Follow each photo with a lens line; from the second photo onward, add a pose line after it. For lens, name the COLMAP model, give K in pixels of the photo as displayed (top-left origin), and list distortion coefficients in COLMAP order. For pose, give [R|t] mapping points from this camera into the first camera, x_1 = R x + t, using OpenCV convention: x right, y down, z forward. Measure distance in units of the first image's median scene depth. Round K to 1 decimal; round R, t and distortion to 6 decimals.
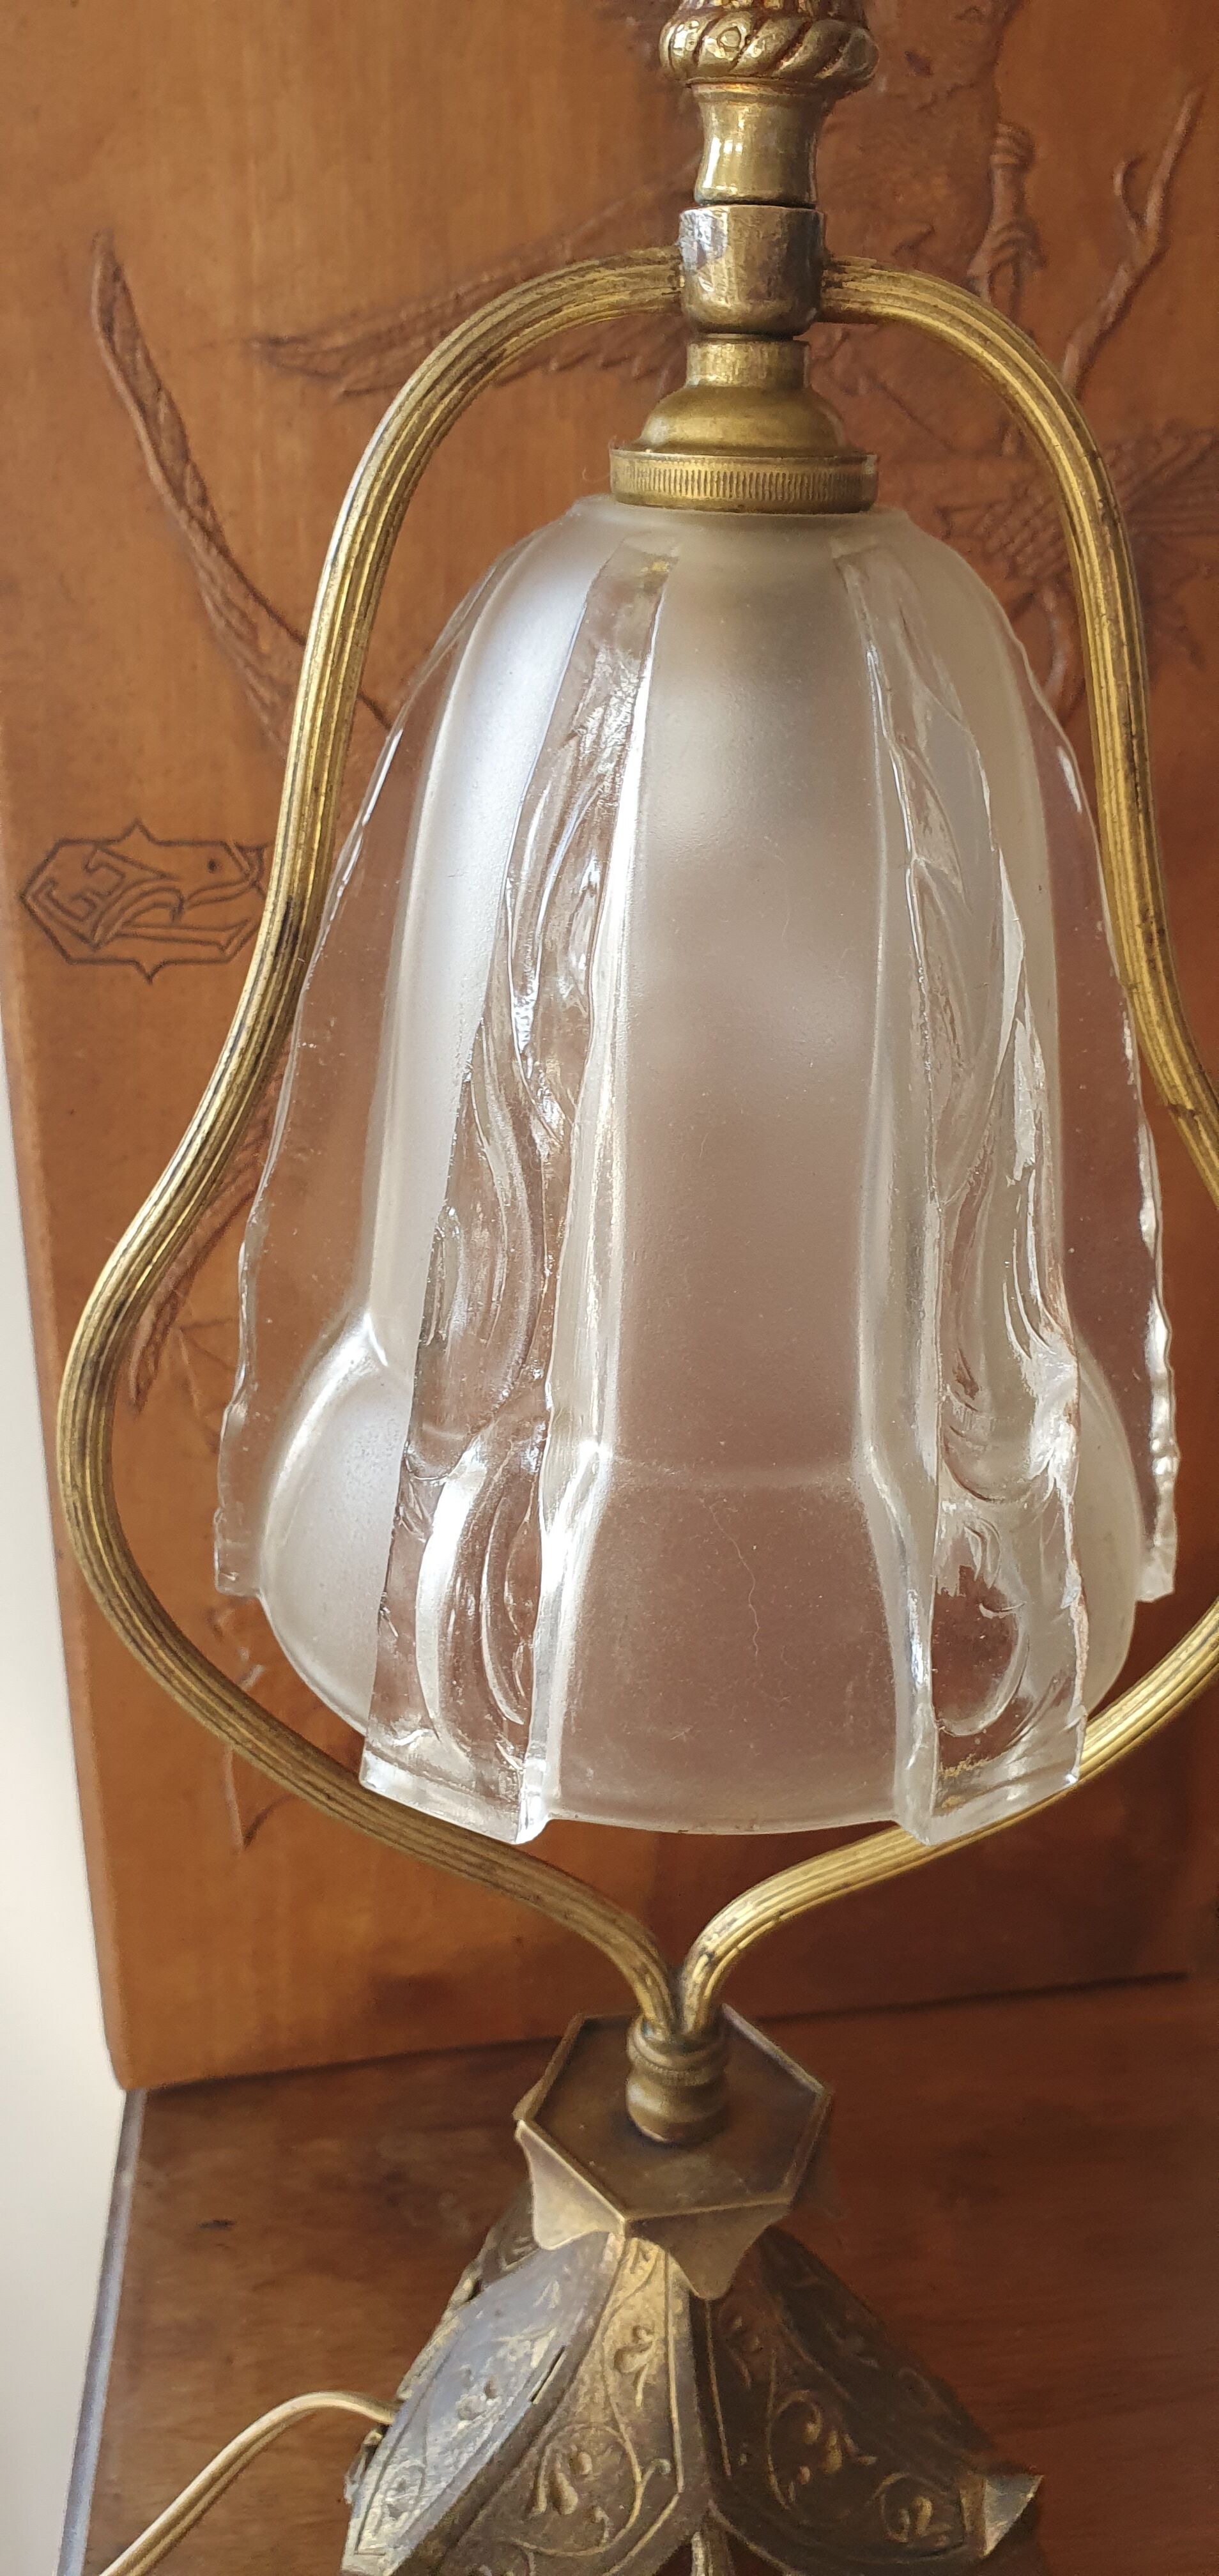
lens RADIAL K [[2097.6, 0, 621.0], [0, 2097.6, 1282.0], [0, 0, 1]] dist [-0.119709, 0.179645]
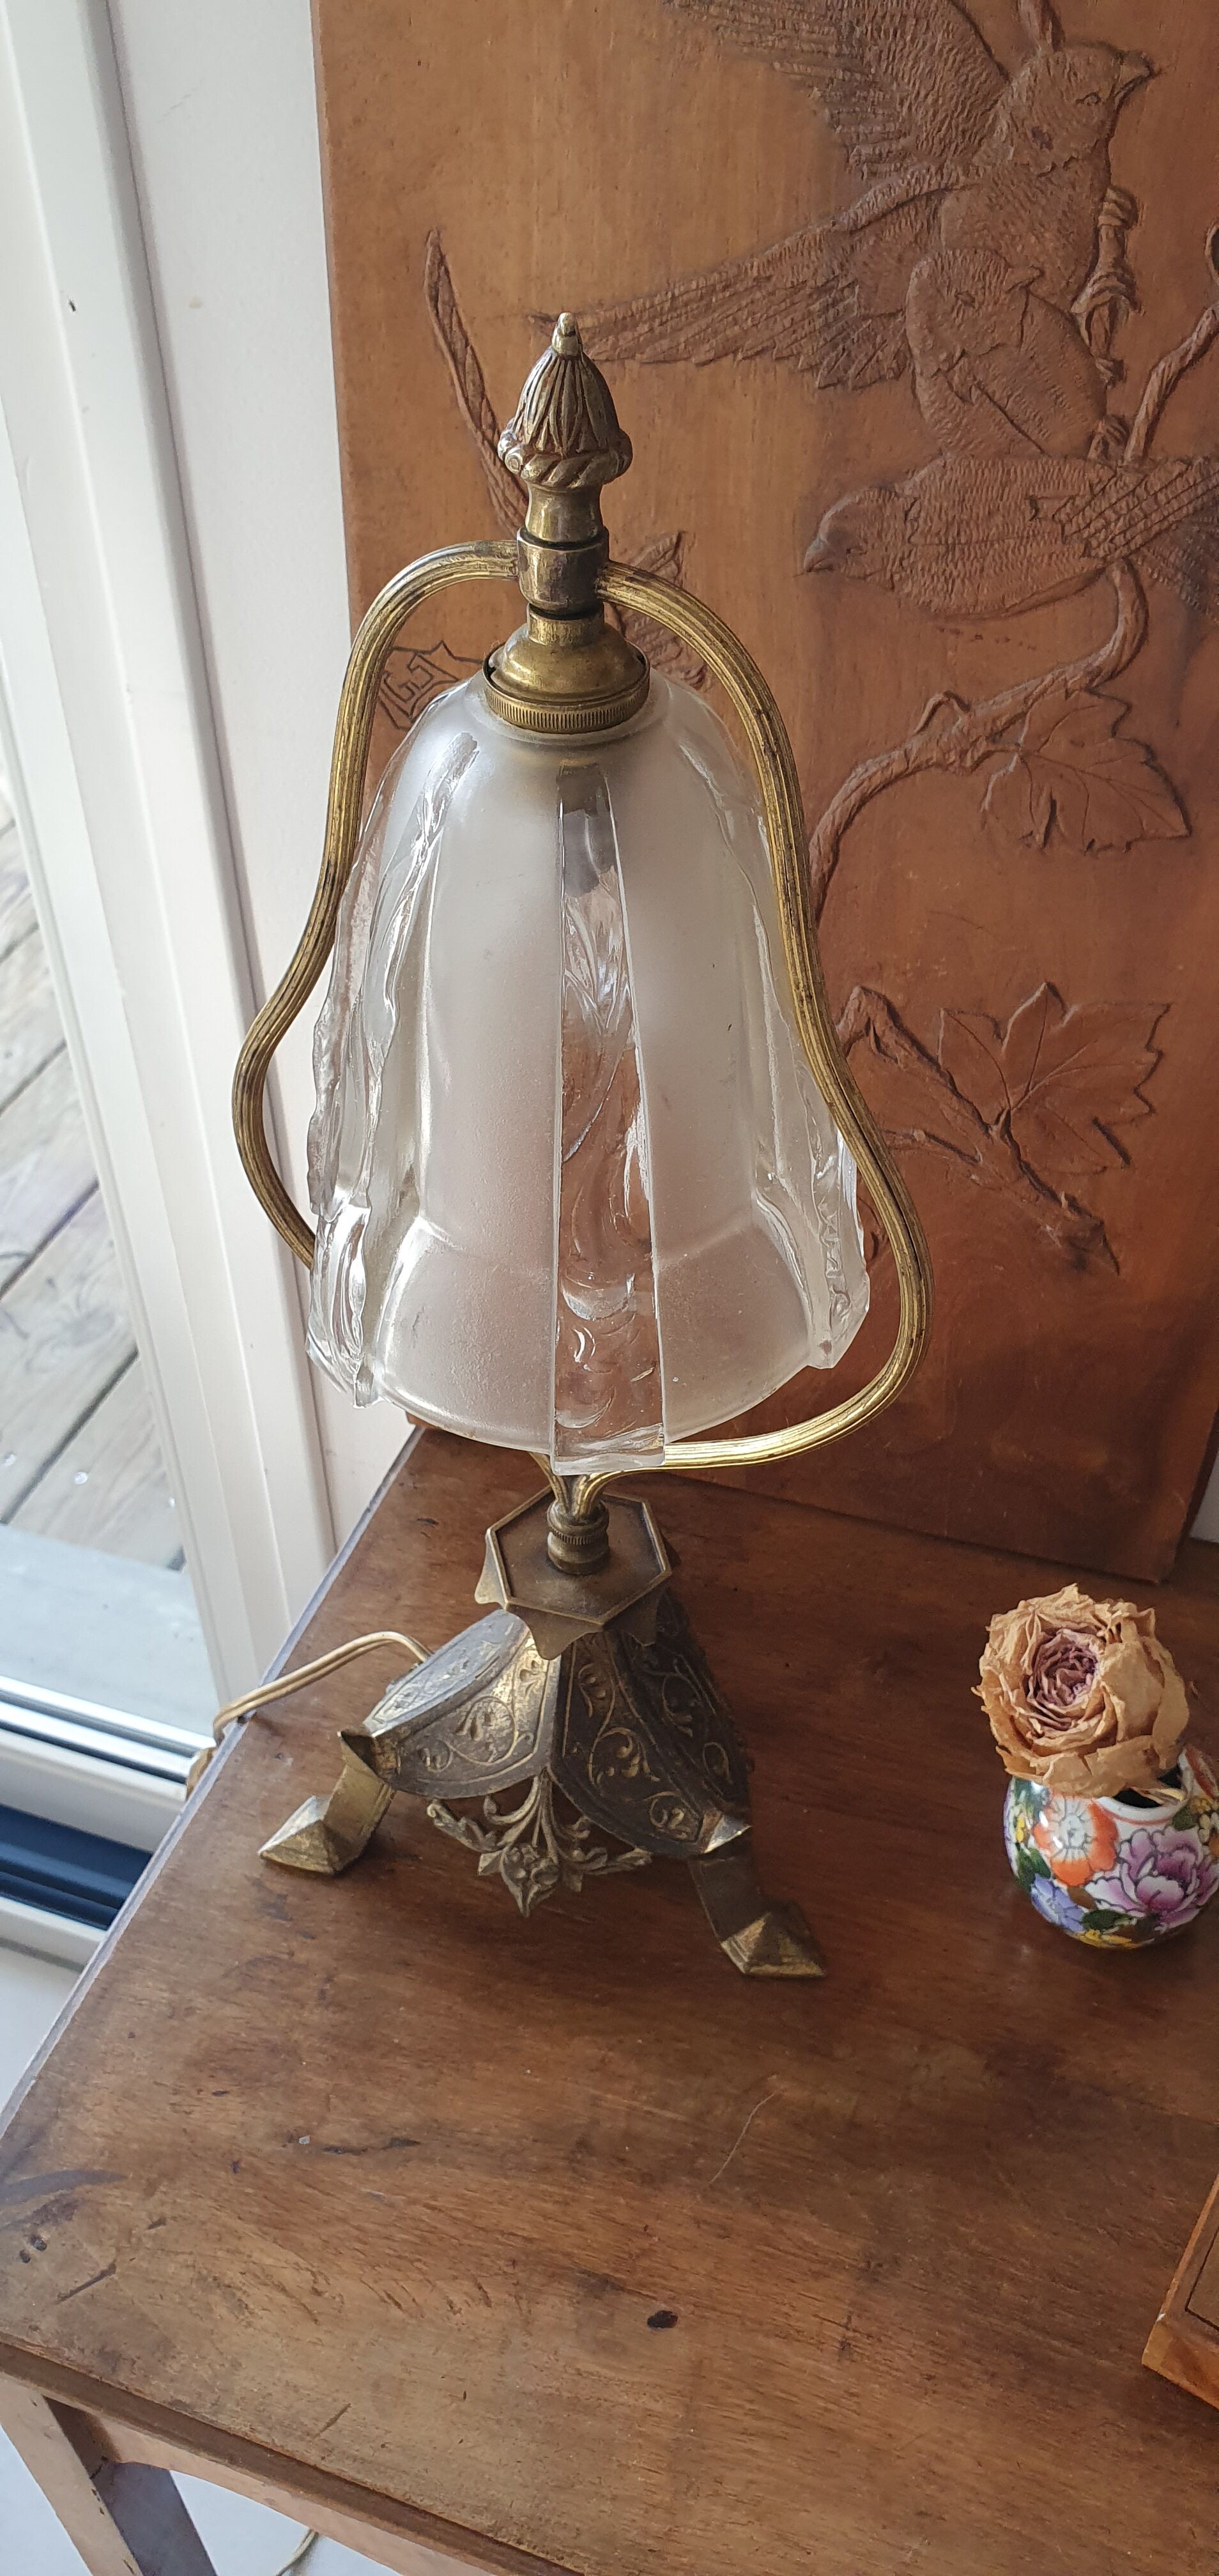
lens RADIAL K [[2006.8, 0, 609.5], [0, 2006.8, 1288.0], [0, 0, 1]] dist [-0.008082, -0.005019]
pose [[0.900862, 0.277671, -0.333685, 0.515144], [-0.156119, 0.924476, 0.347808, -0.348128], [0.405060, -0.261232, 0.876176, -0.325898]]
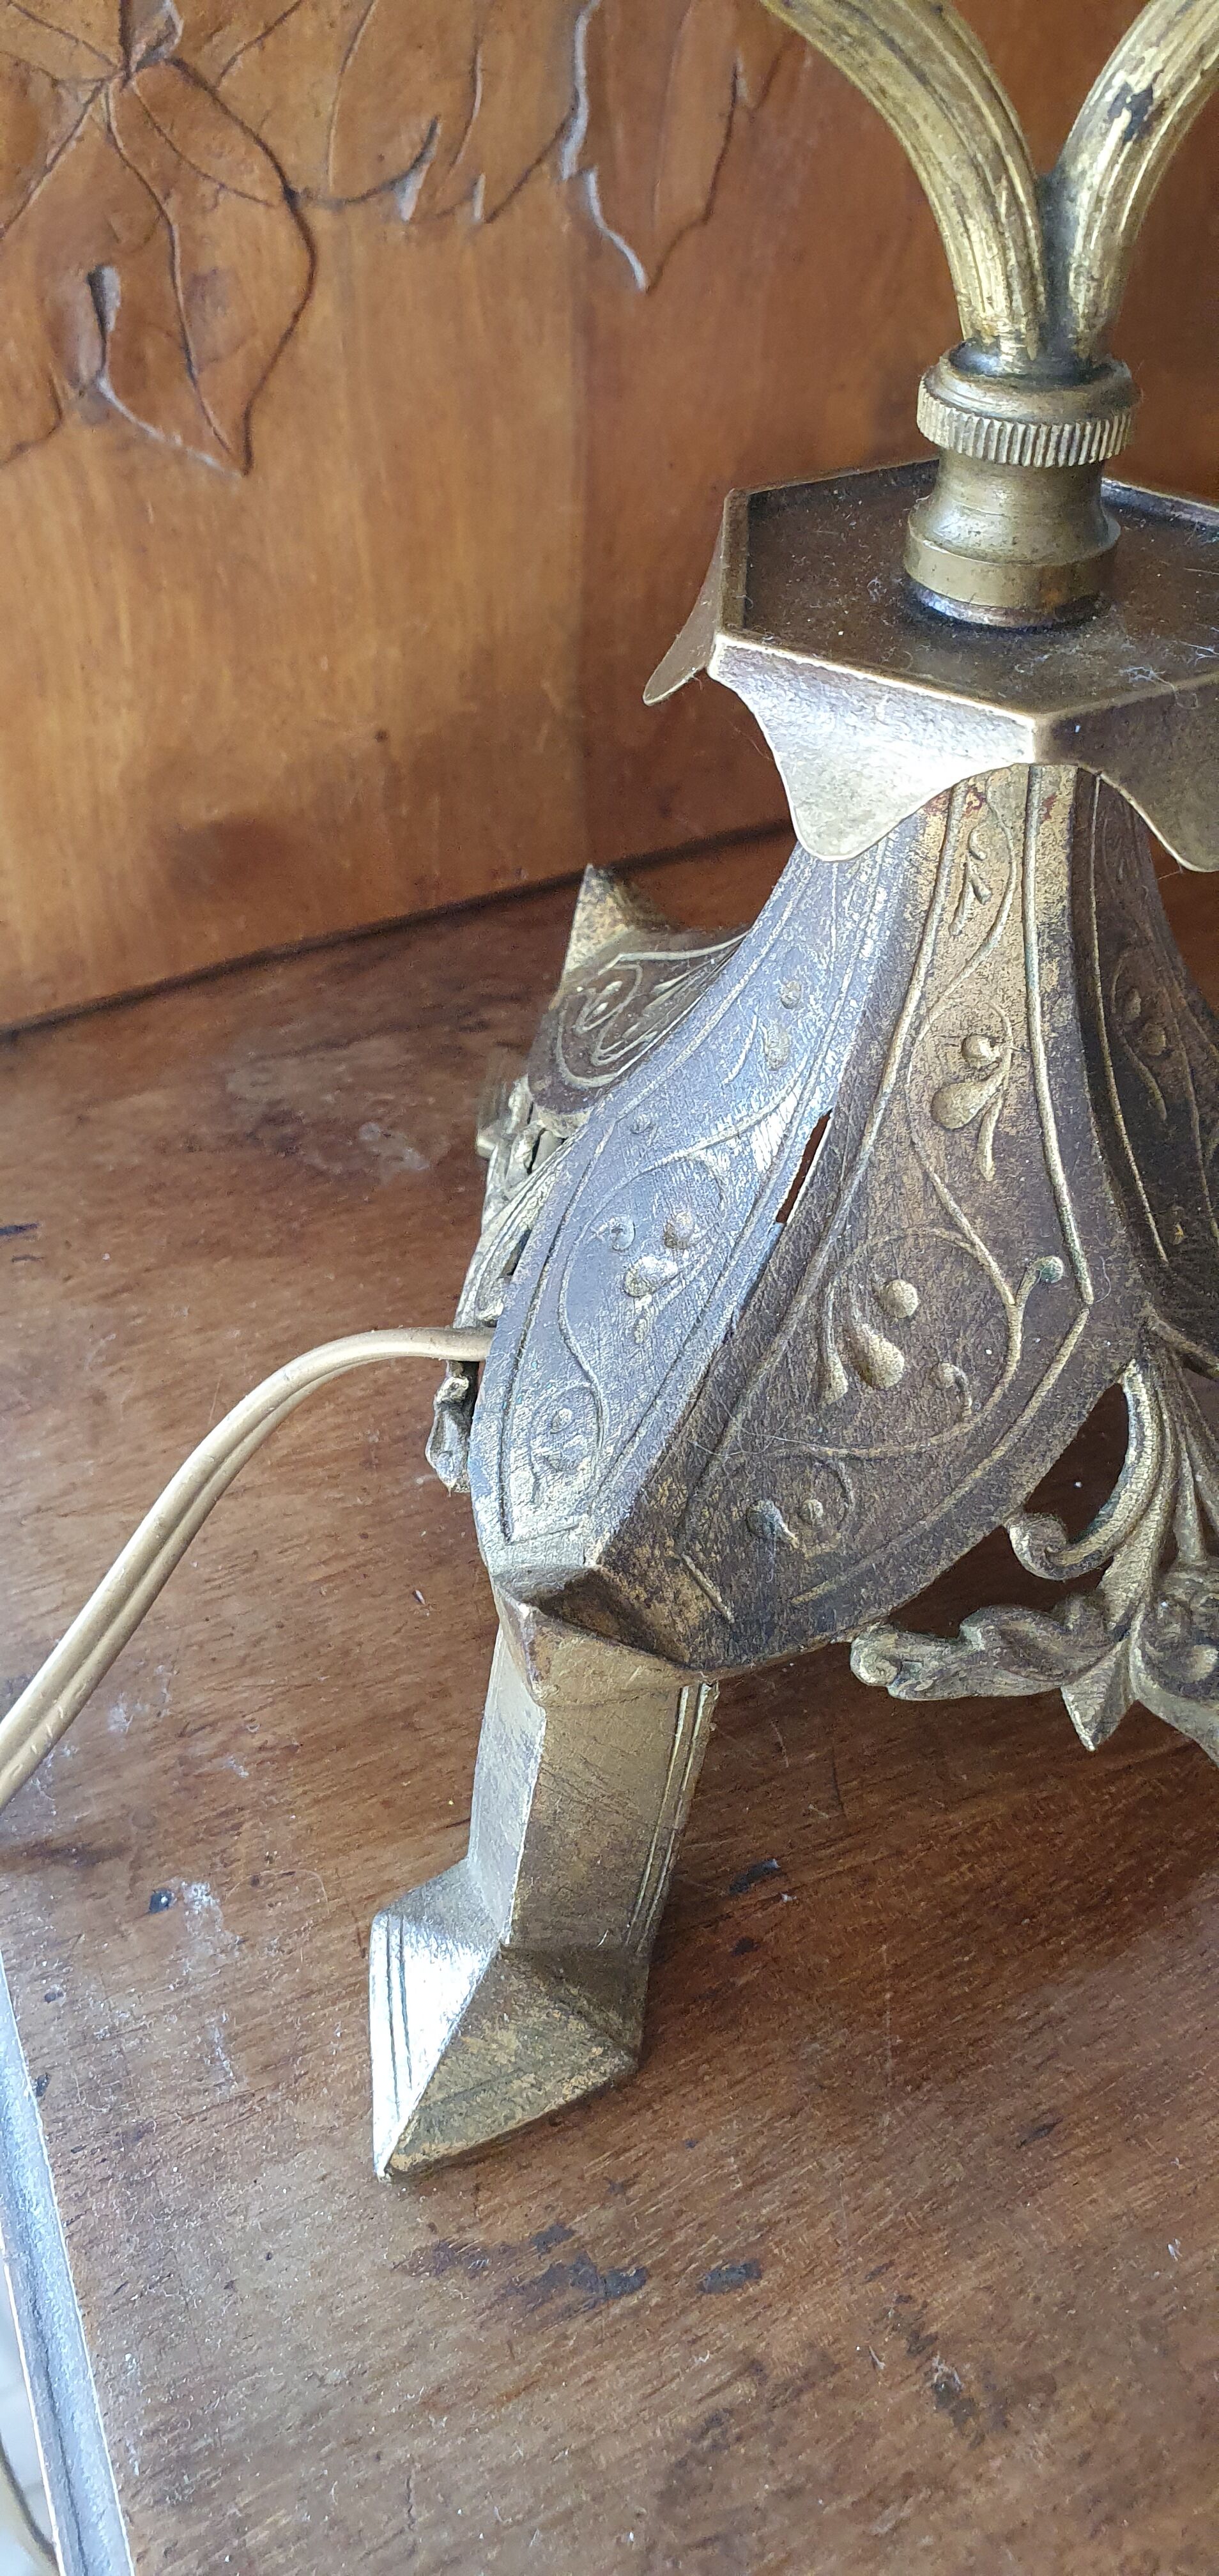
lens RADIAL K [[2192.8, 0, 614.4], [0, 2192.8, 1317.9], [0, 0, 1]] dist [-0.078303, 0.180908]
pose [[0.963660, -0.200263, 0.176789, -0.184212], [0.126496, 0.924997, 0.358299, 0.358791], [-0.235283, -0.322916, 0.916715, 0.488007]]
